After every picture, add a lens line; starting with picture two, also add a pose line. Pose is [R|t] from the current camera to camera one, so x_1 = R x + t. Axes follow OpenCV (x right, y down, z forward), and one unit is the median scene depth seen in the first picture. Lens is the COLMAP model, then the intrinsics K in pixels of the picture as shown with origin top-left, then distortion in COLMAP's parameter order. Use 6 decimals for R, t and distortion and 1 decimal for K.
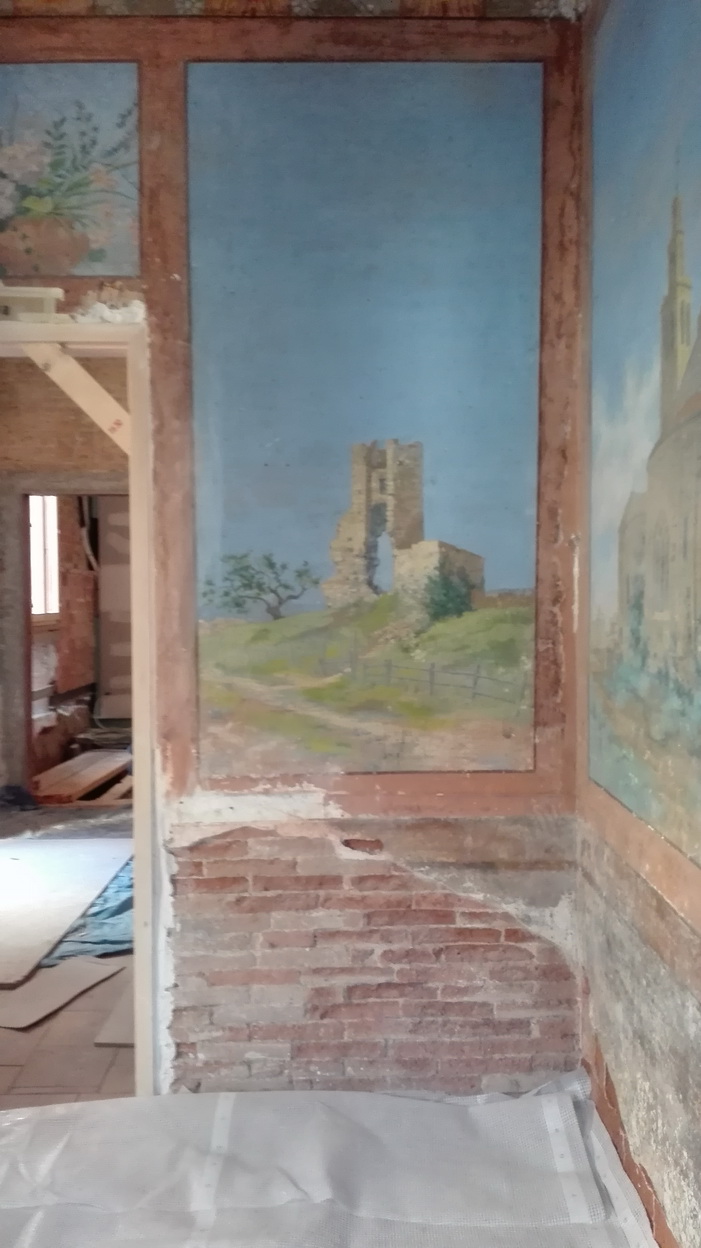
lens RADIAL K [[987.0, 0, 350.5], [0, 987.0, 624.0], [0, 0, 1]] dist [0.012301, -0.106692]
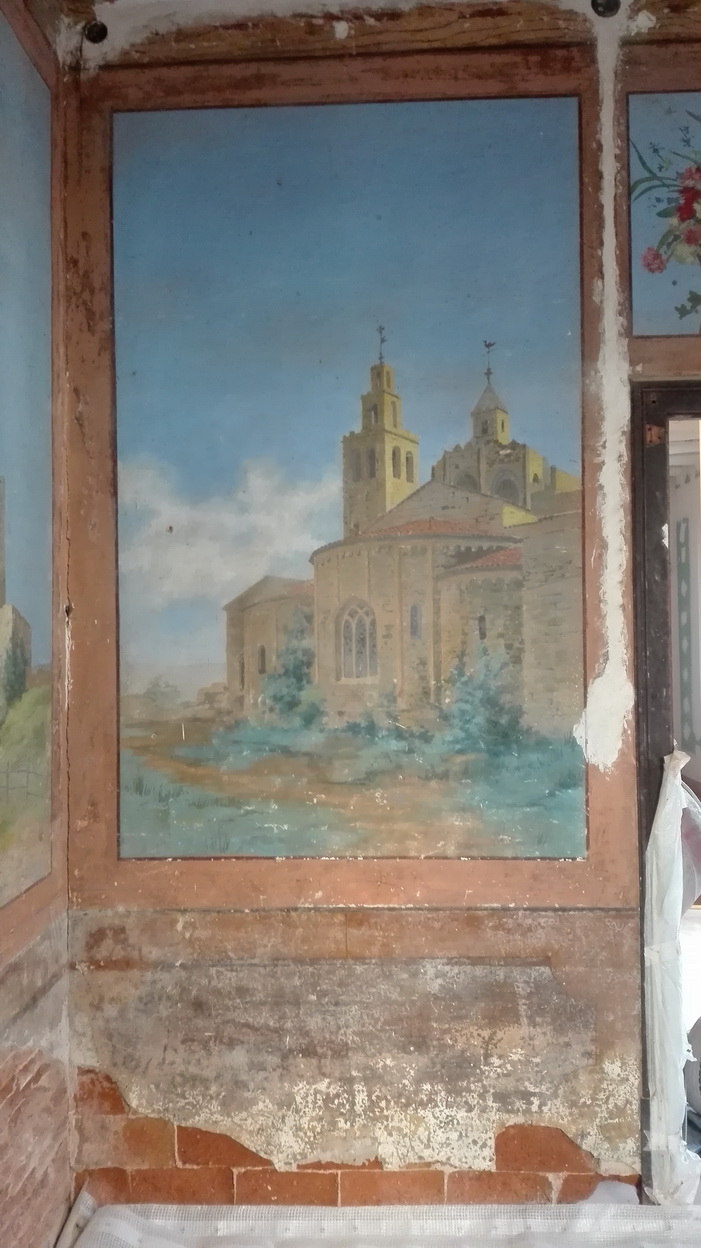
lens RADIAL K [[987.0, 0, 350.5], [0, 987.0, 624.0], [0, 0, 1]] dist [0.012301, -0.106692]
pose [[0.025914, 0.019316, 0.999478, -0.875487], [0.048016, 0.998635, -0.020545, -0.050701], [-0.998510, 0.048524, 0.024951, 0.903546]]
